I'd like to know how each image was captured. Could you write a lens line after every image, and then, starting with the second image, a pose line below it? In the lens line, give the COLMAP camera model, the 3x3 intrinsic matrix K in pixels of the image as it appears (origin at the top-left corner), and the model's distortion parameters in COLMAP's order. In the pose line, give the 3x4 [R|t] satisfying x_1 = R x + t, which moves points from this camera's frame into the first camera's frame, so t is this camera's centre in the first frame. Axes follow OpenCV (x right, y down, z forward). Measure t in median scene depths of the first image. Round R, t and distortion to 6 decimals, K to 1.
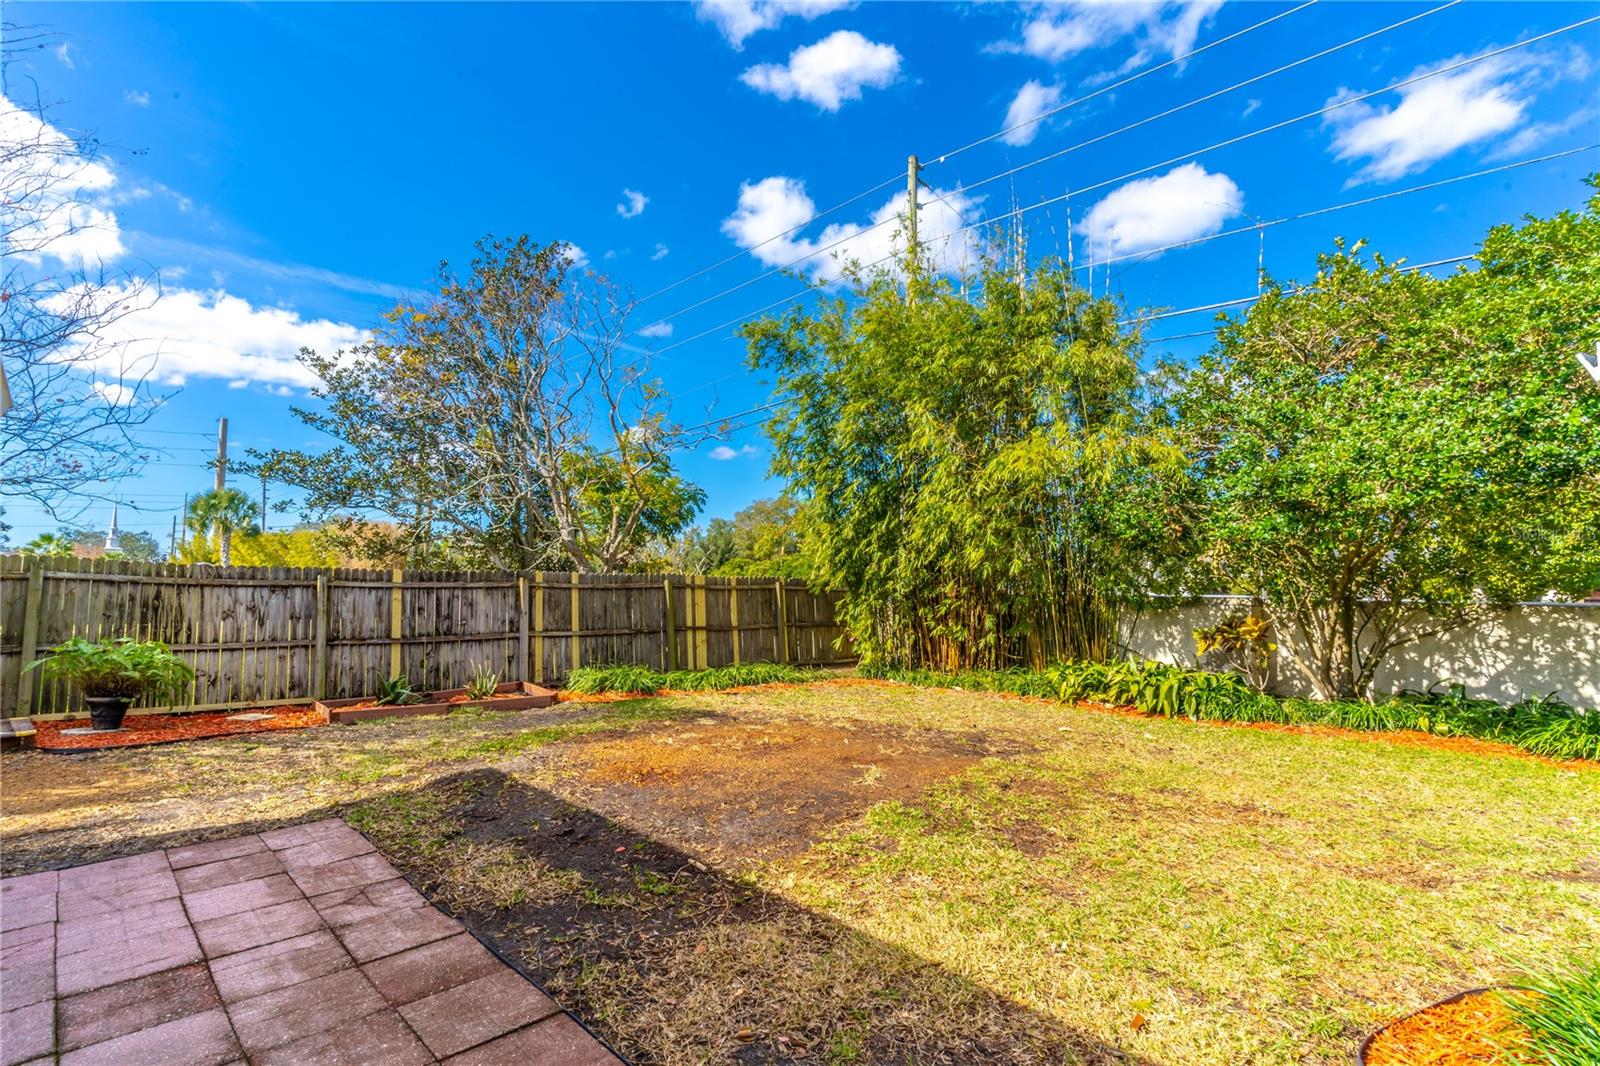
lens RADIAL K [[757.9, 0, 800.0], [0, 757.9, 533.0], [0, 0, 1]] dist [0.002371, -0.001412]
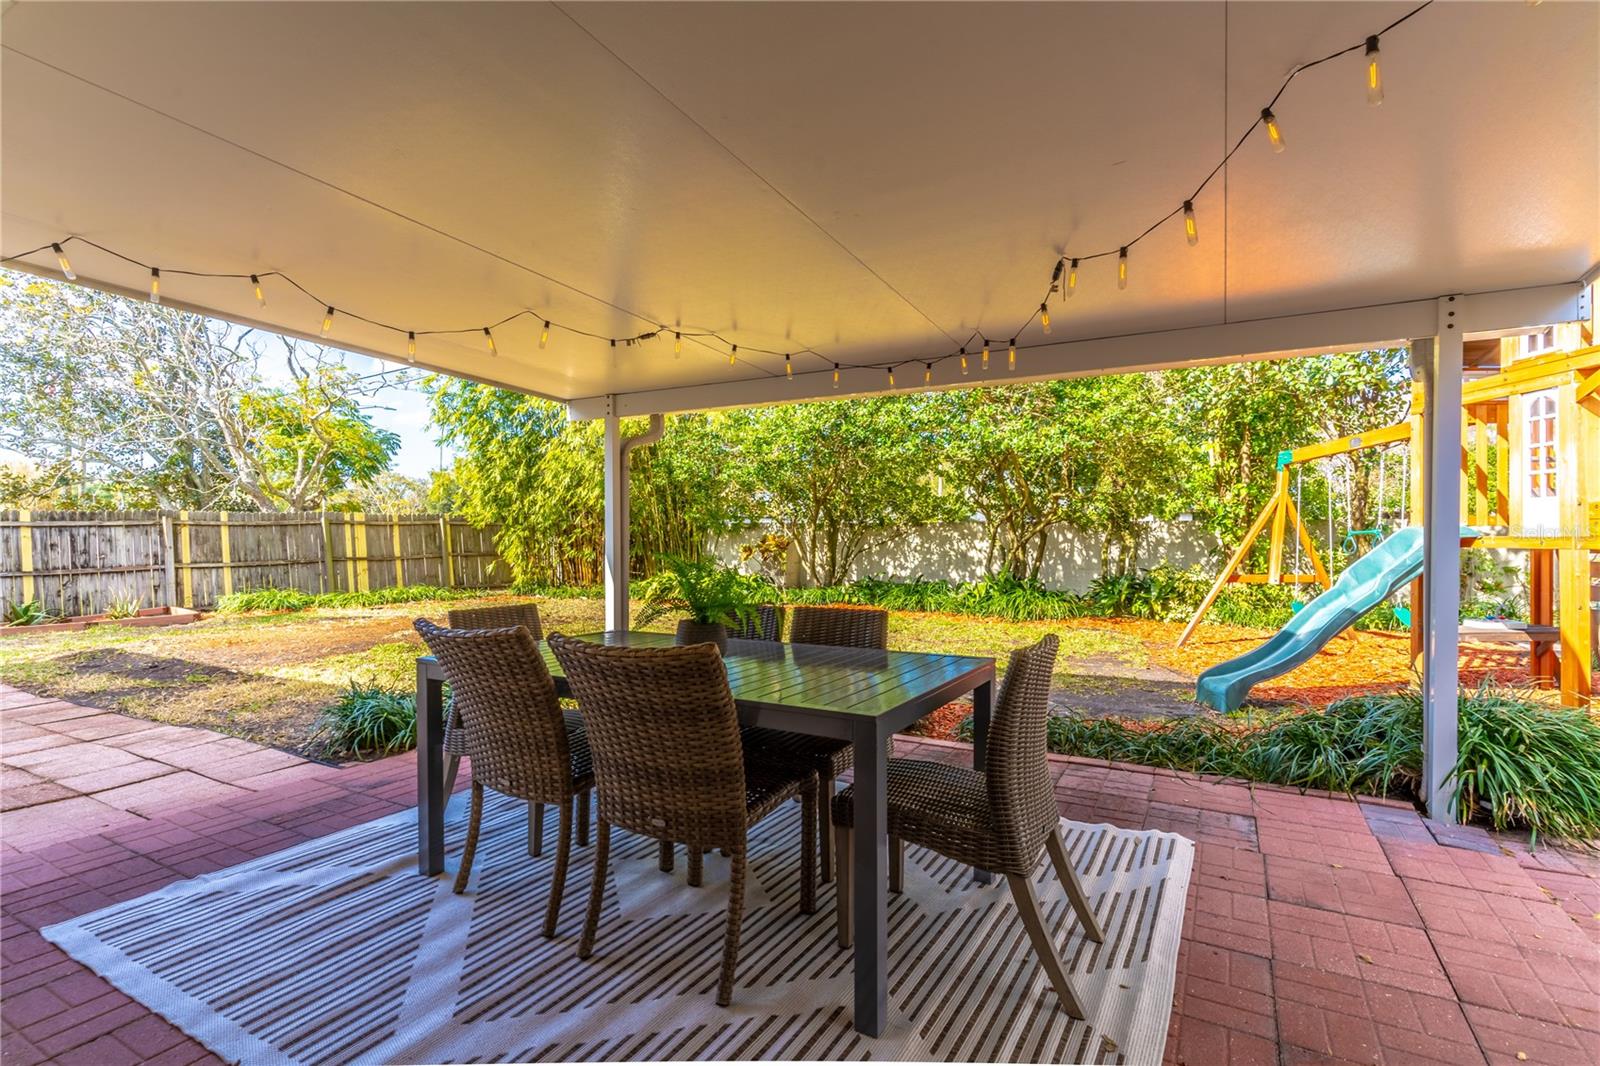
lens RADIAL K [[757.9, 0, 800.0], [0, 757.9, 533.0], [0, 0, 1]] dist [0.002371, -0.001412]
pose [[0.957758, -0.022531, 0.286693, 0.215920], [-0.000211, 0.996871, 0.079048, -0.005940], [-0.287577, -0.075769, 0.954756, -0.354169]]
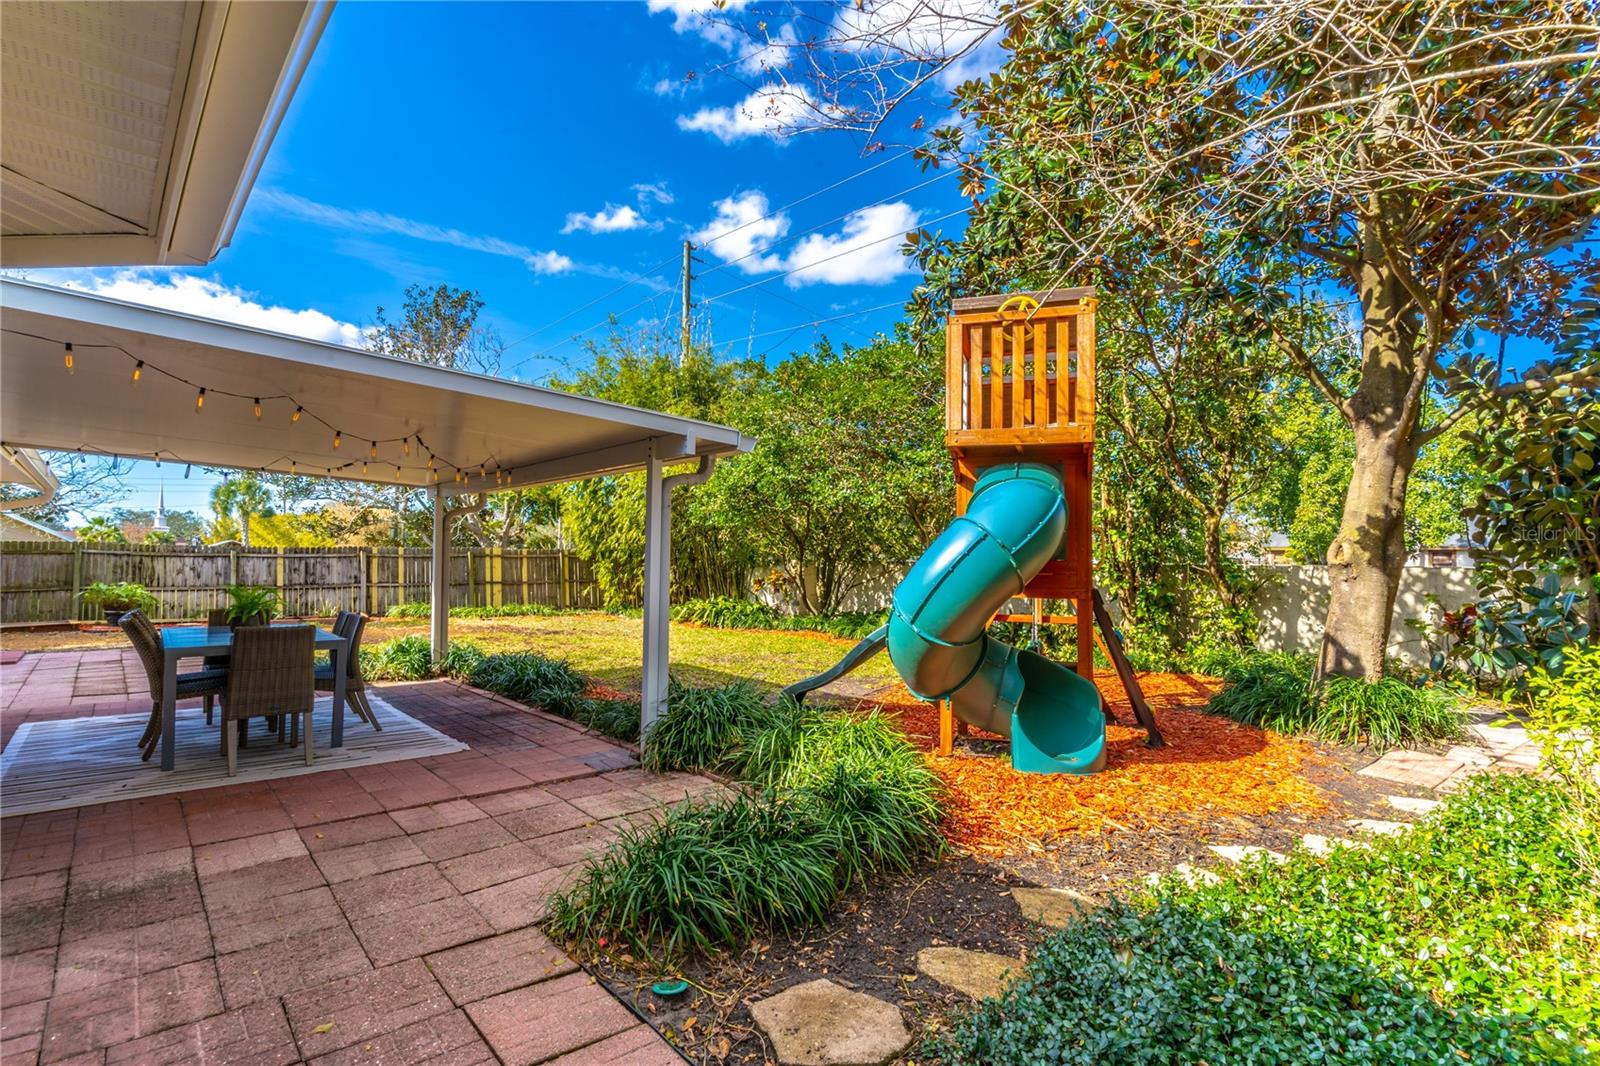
lens RADIAL K [[757.9, 0, 800.0], [0, 757.9, 533.0], [0, 0, 1]] dist [0.002371, -0.001412]
pose [[0.999180, -0.009033, -0.039465, 0.664494], [0.010514, 0.999242, 0.037478, -0.032683], [0.039096, -0.037862, 0.998518, -0.627947]]
